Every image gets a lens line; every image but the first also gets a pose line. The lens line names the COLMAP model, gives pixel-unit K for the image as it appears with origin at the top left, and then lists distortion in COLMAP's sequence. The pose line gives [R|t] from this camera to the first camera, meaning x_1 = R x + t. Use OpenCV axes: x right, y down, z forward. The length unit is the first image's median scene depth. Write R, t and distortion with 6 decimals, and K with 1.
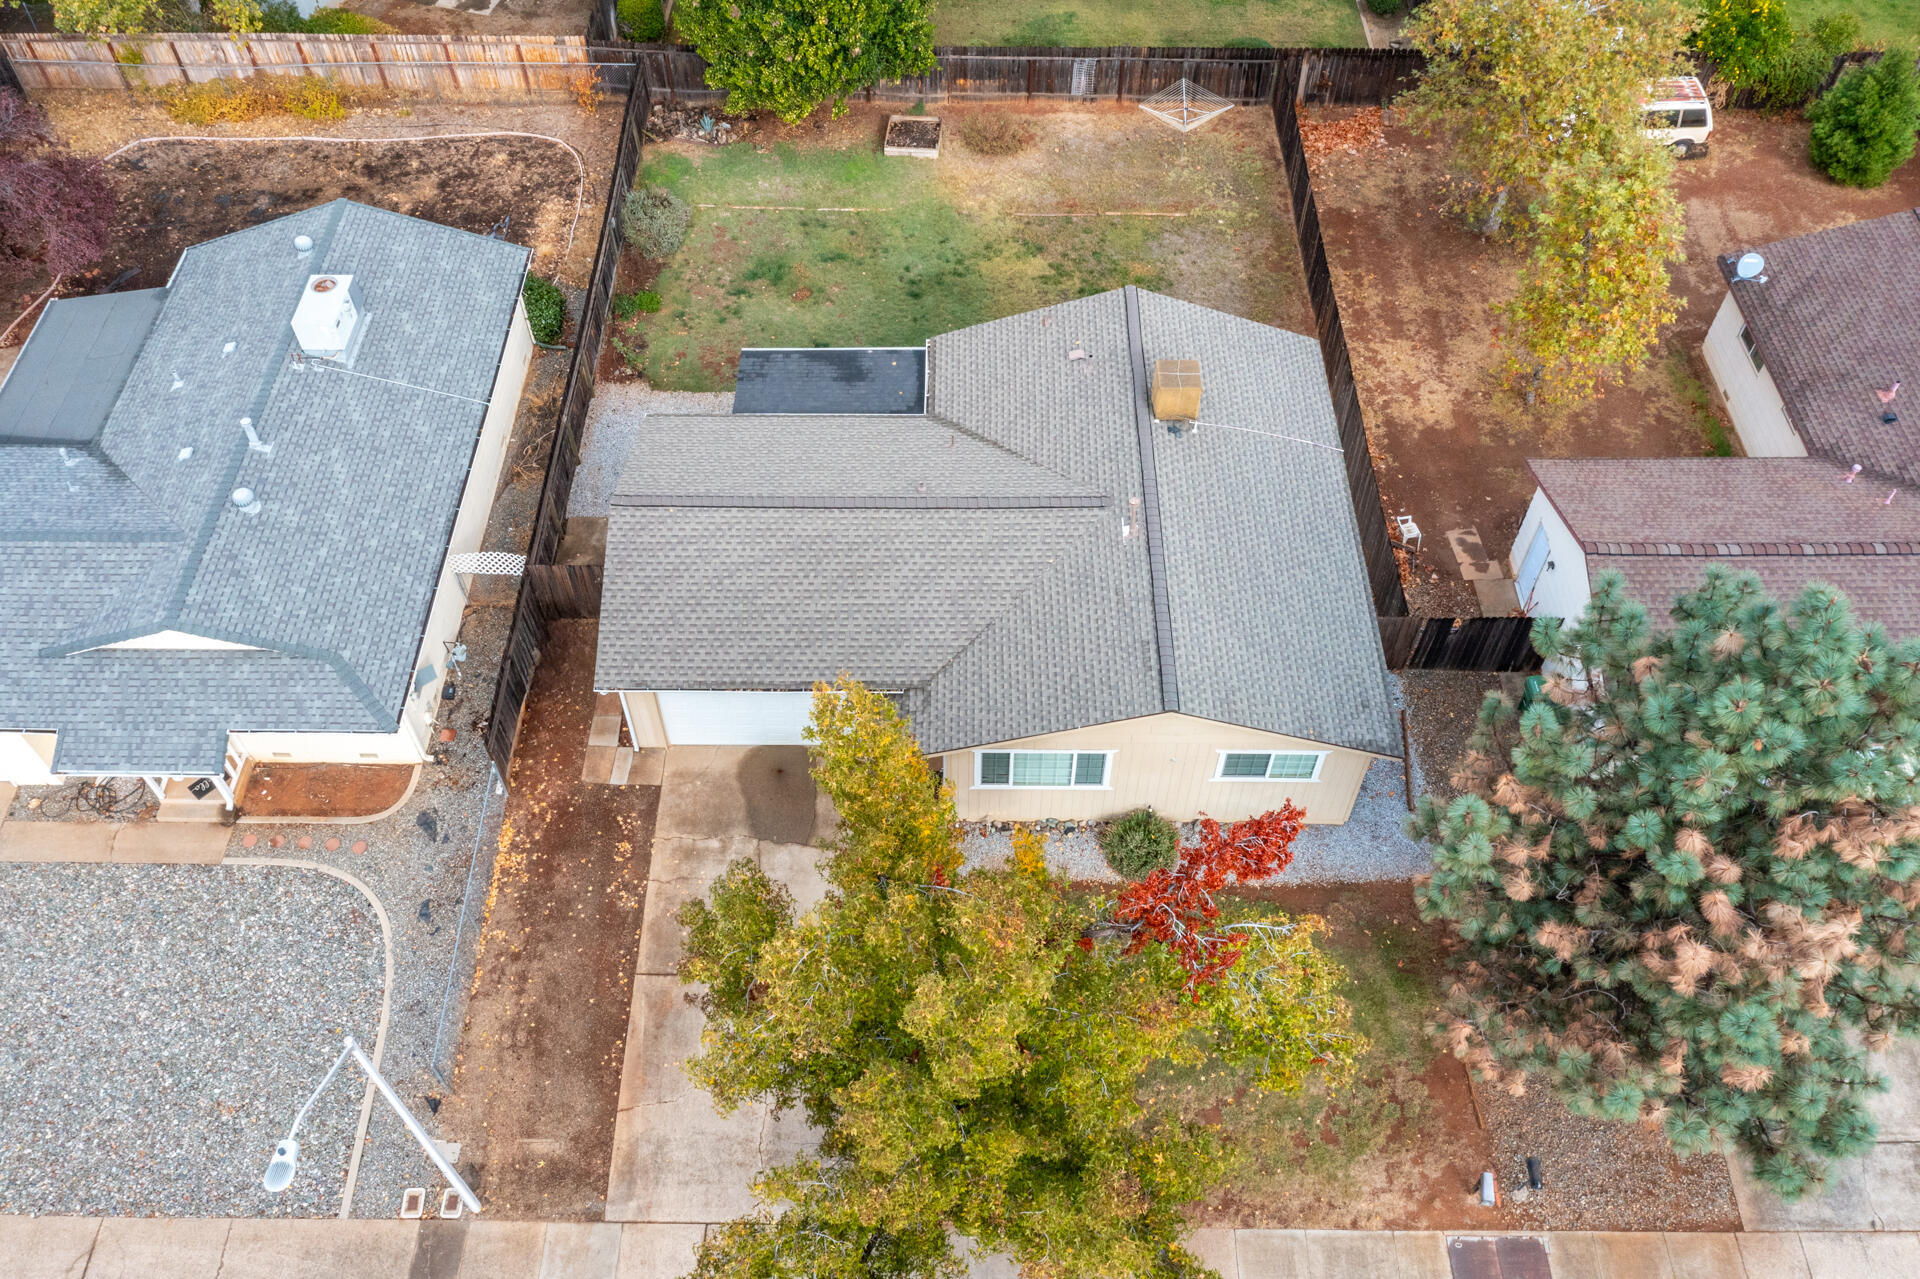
lens RADIAL K [[915.8, 0, 961.1], [0, 915.8, 637.1], [0, 0, 1]] dist [0.002795, 0.002377]
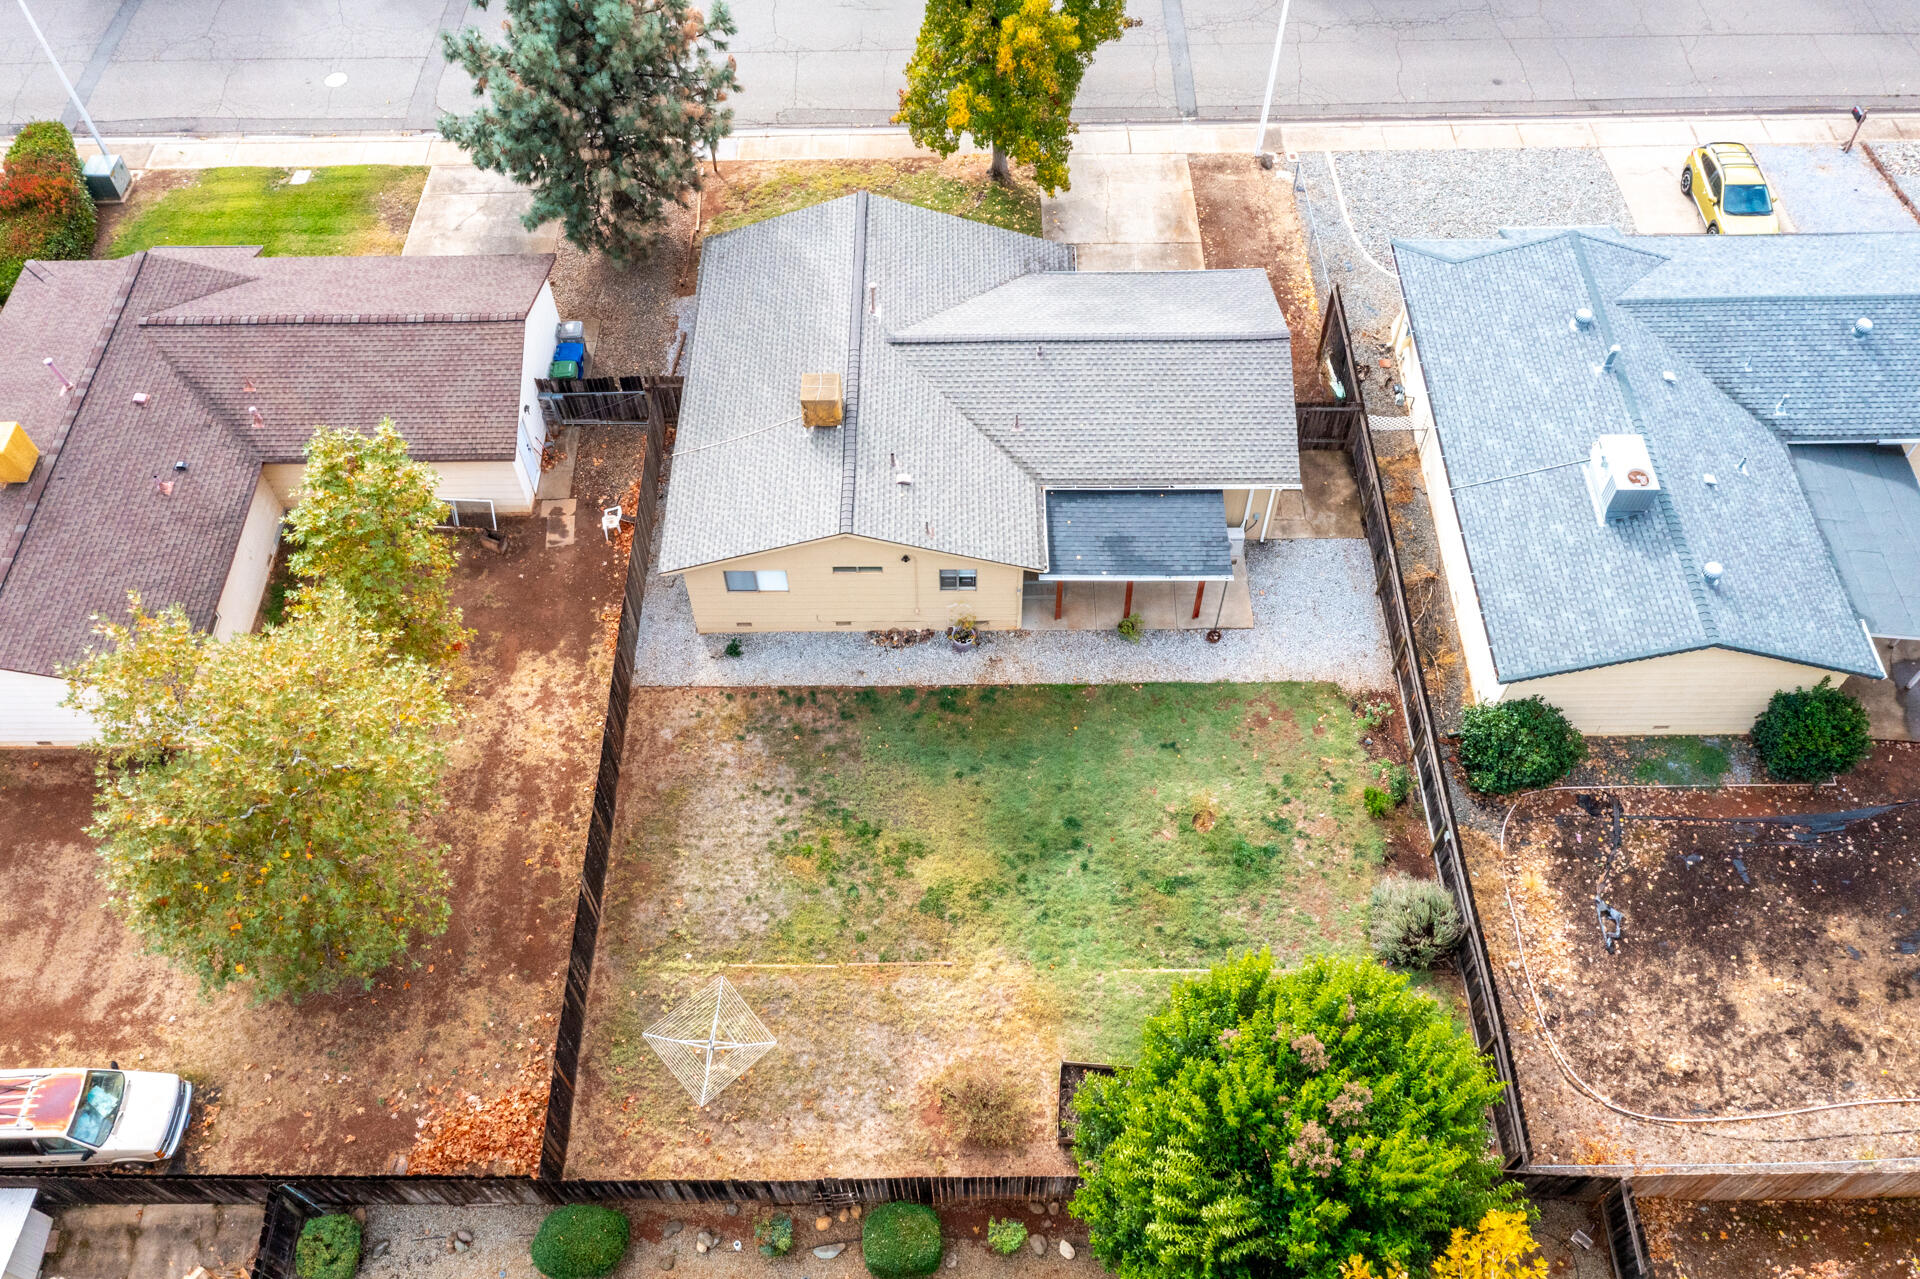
lens RADIAL K [[915.8, 0, 961.0], [0, 915.8, 643.2], [0, 0, 1]] dist [0.002795, 0.002377]
pose [[-0.999881, 0.014835, 0.004316, 0.050900], [-0.006917, -0.679621, 0.733531, -0.955053], [0.013815, 0.733413, 0.679643, 0.315803]]
